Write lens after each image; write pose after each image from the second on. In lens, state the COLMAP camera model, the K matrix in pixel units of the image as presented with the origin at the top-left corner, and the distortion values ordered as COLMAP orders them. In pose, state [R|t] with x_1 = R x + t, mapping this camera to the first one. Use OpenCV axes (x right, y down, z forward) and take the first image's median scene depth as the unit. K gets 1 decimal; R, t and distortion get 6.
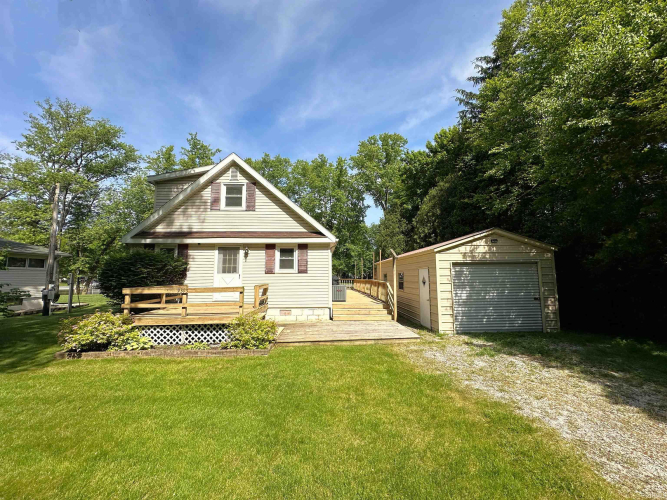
lens RADIAL K [[266.9, 0, 335.2], [0, 266.9, 248.8], [0, 0, 1]] dist [0.009505, 0.000809]
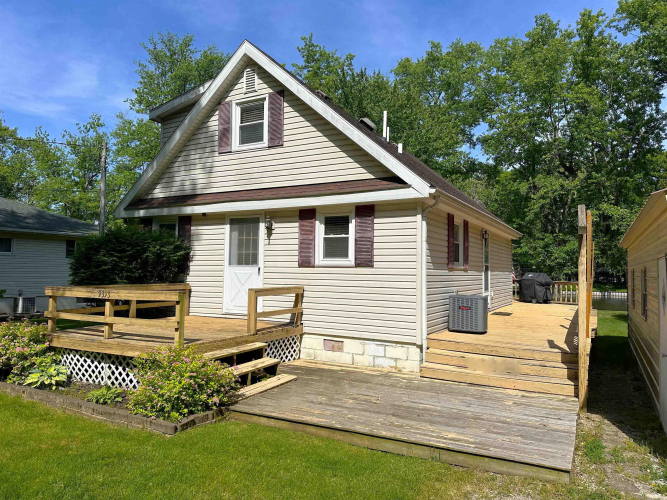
lens RADIAL K [[467.5, 0, 334.5], [0, 467.5, 252.6], [0, 0, 1]] dist [0.030293, -0.019657]
pose [[0.854347, -0.002239, -0.519698, 0.263675], [0.036556, 0.997773, 0.055796, 0.017772], [0.518415, -0.066667, 0.852526, 0.268651]]
